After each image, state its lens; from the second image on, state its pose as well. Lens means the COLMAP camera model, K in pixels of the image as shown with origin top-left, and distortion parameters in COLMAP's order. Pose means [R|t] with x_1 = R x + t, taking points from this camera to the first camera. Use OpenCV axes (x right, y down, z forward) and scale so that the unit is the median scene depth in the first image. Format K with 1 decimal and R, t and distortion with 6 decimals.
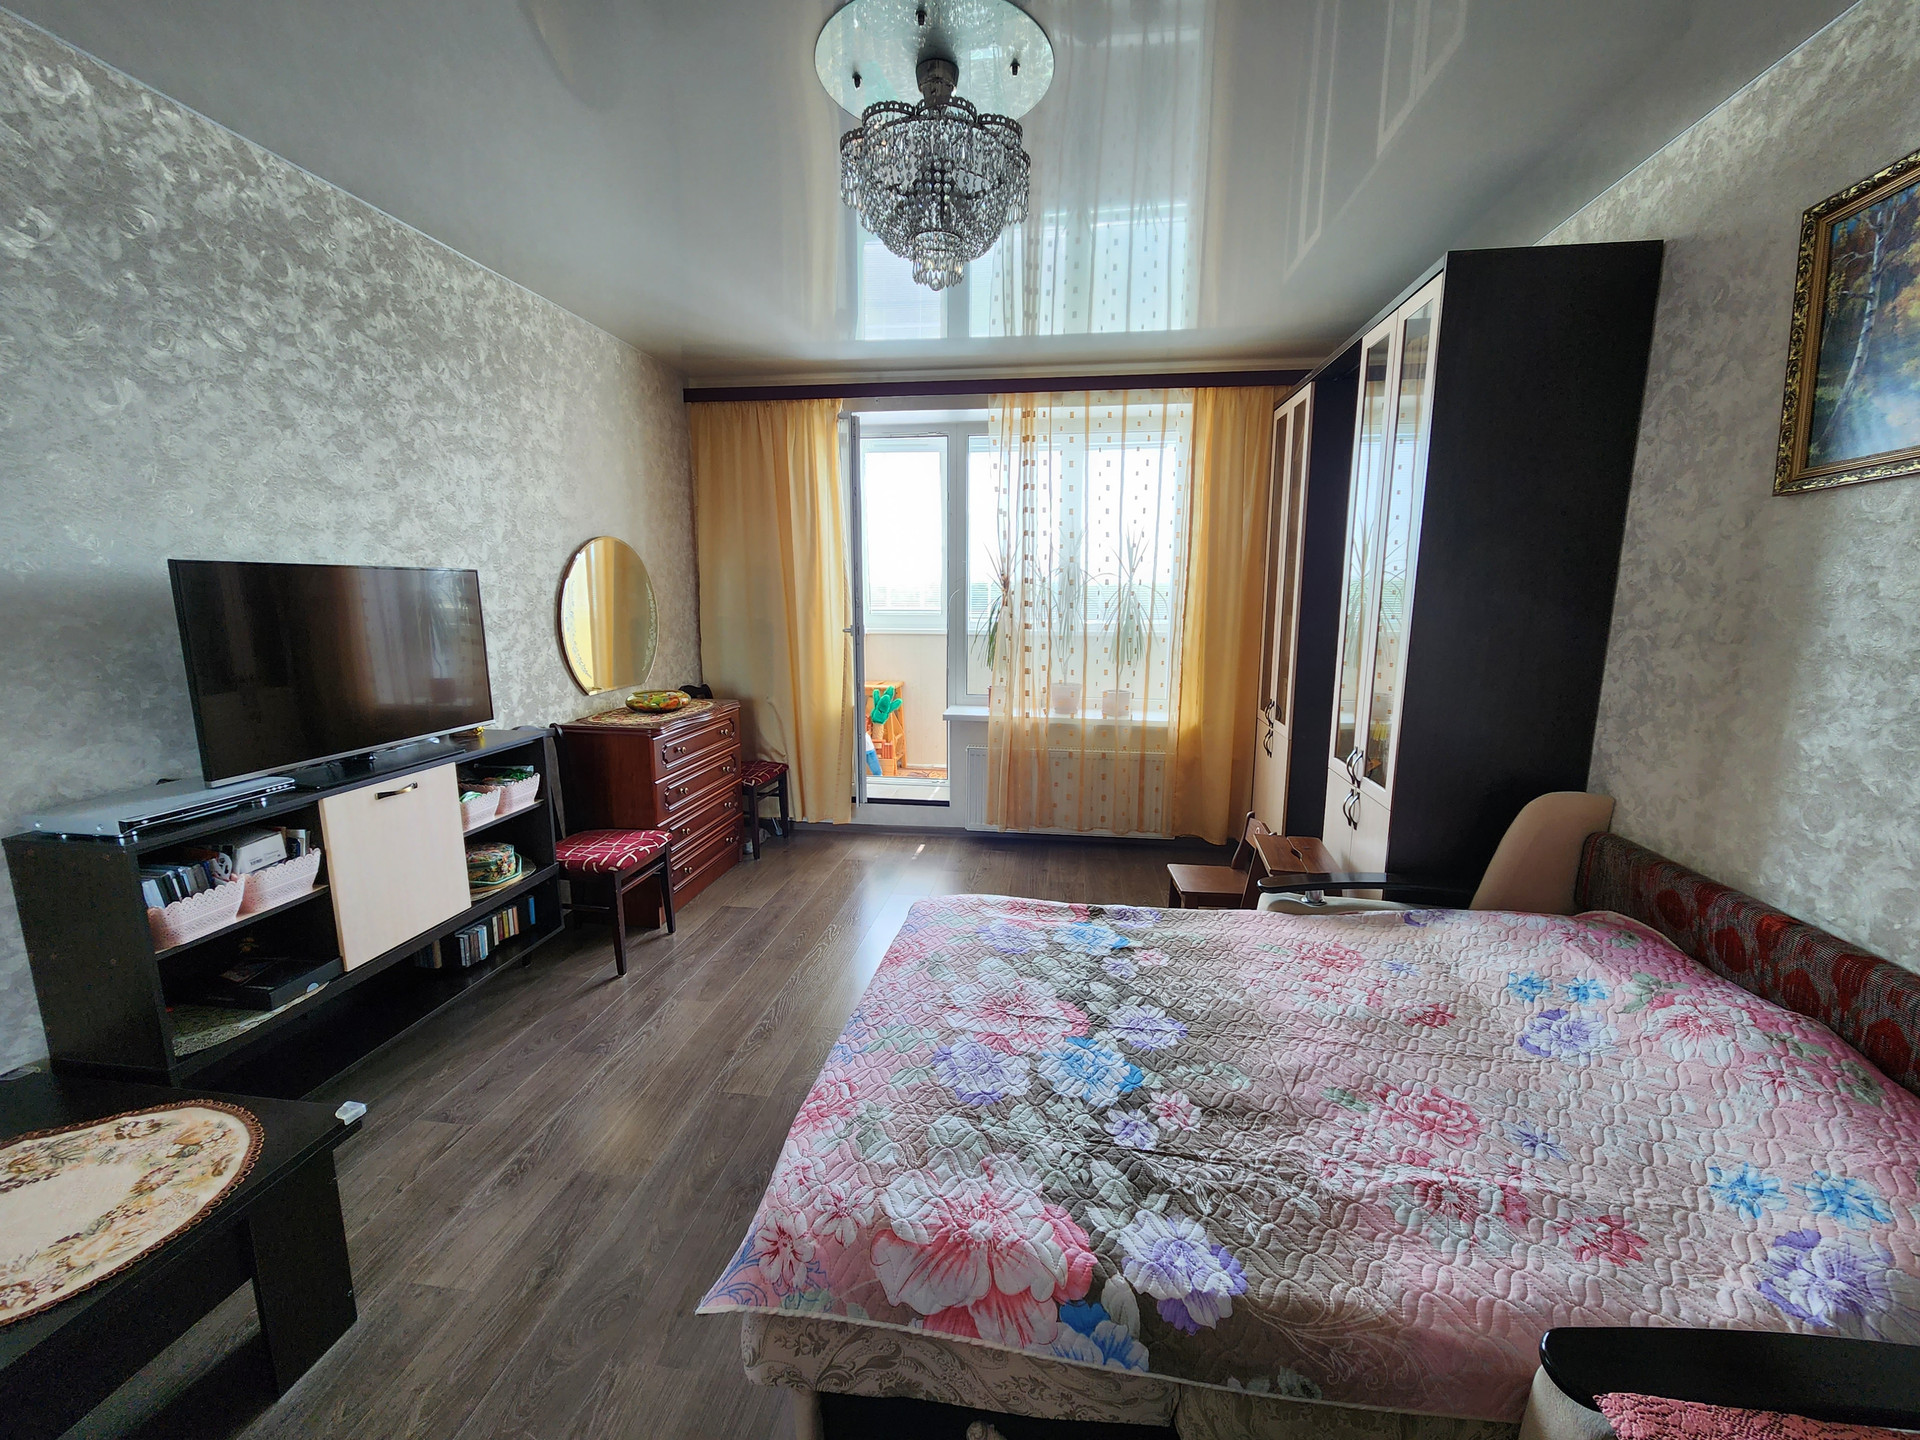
lens RADIAL K [[789.0, 0, 963.2], [0, 789.0, 719.8], [0, 0, 1]] dist [0.004262, -0.001305]
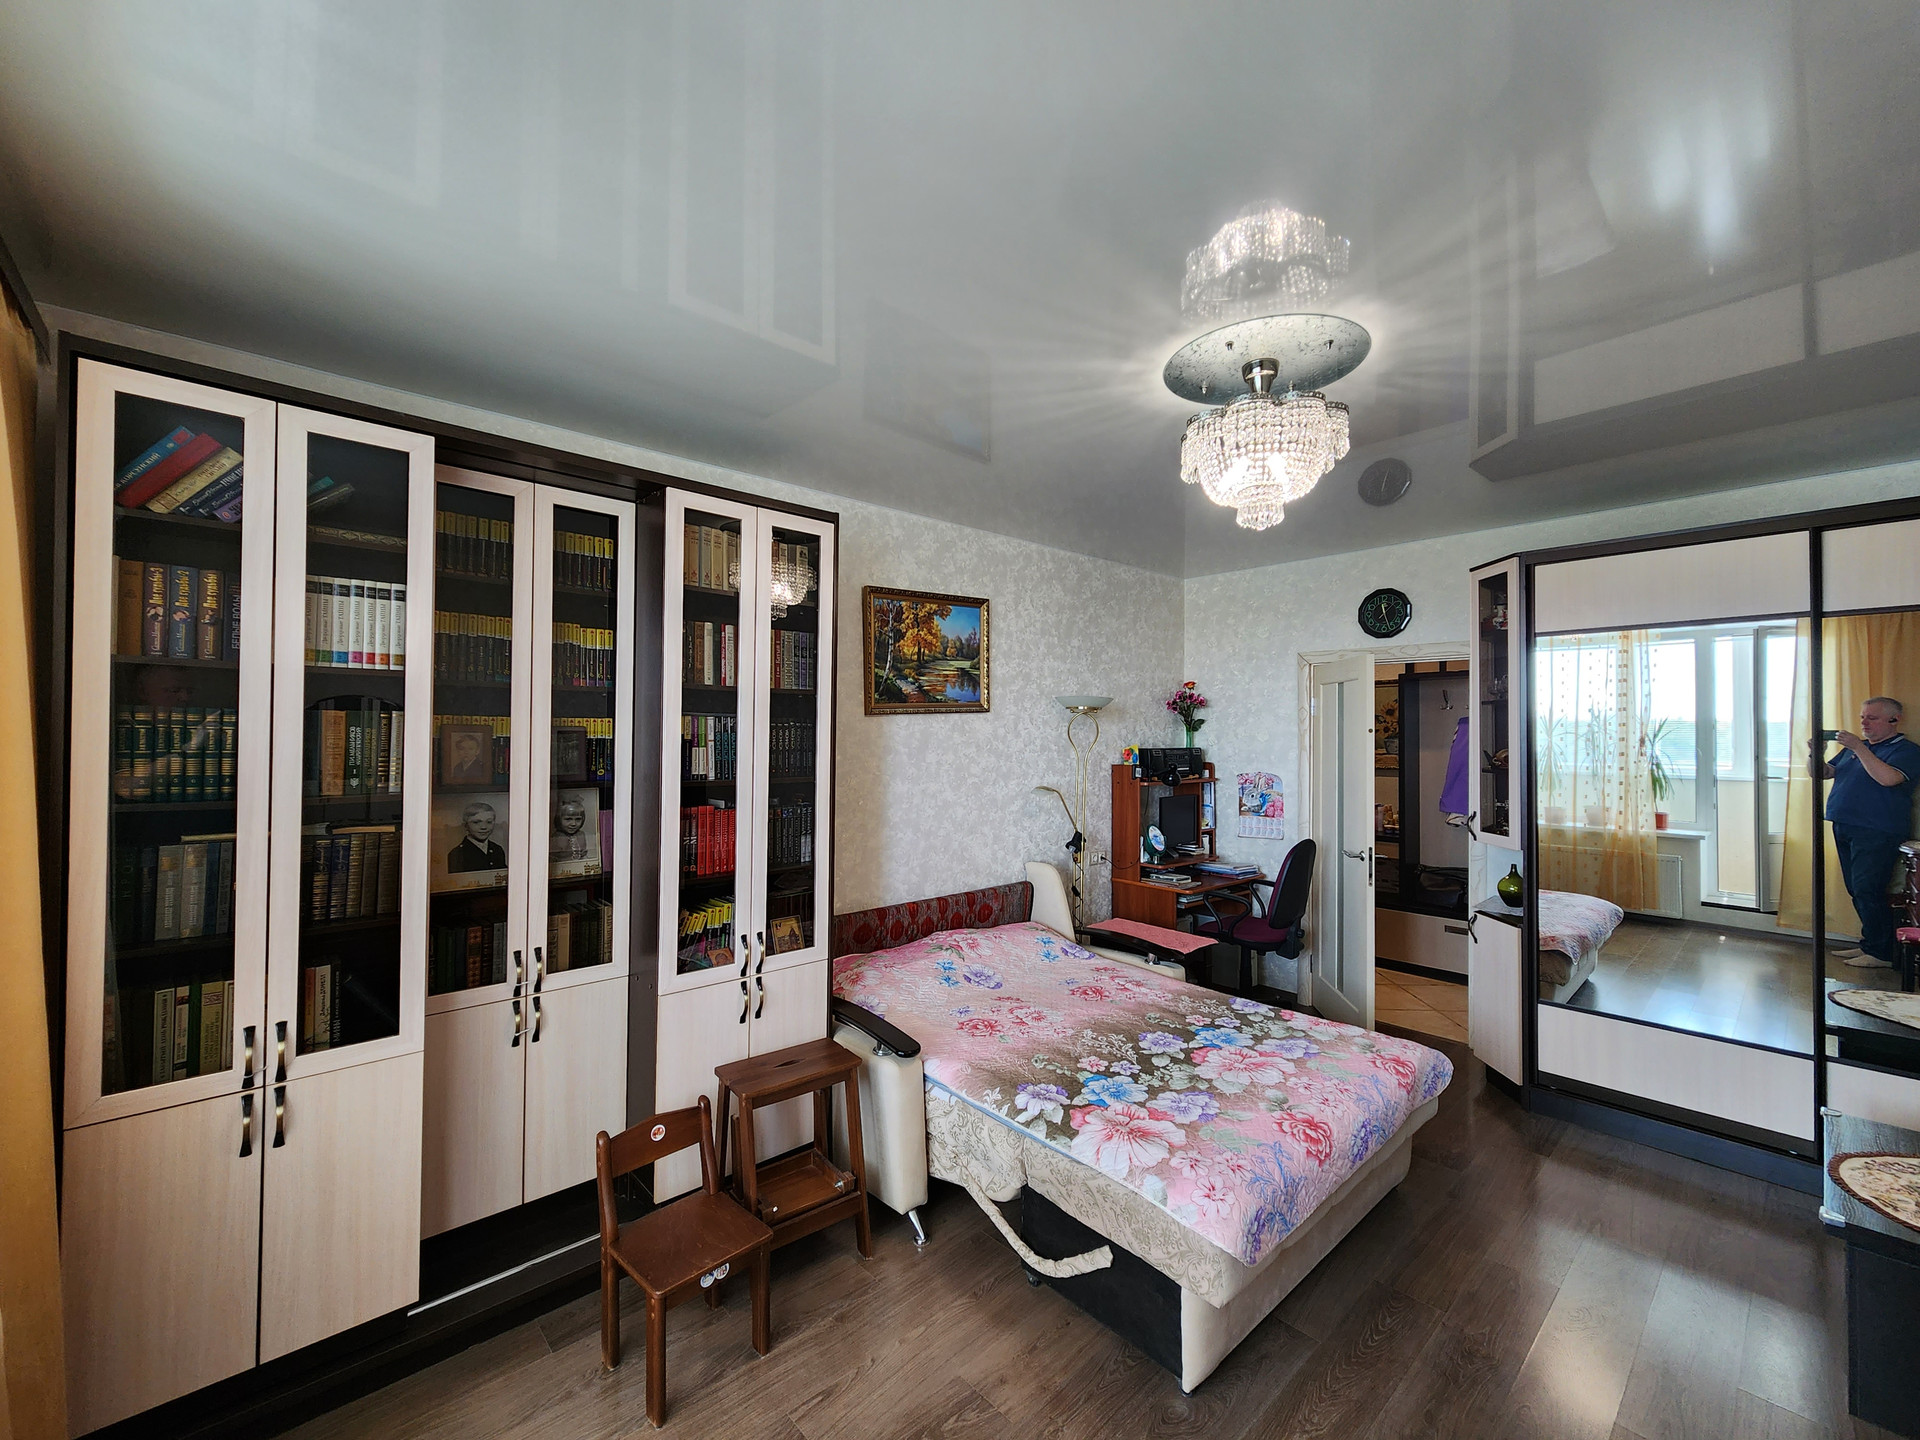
lens RADIAL K [[789.0, 0, 961.0], [0, 789.0, 720.8], [0, 0, 1]] dist [0.004262, -0.001305]
pose [[-0.770687, 0.004163, 0.637200, -0.482466], [0.098822, 0.988661, 0.113065, -0.479735], [-0.629504, 0.150107, -0.762360, 2.440022]]
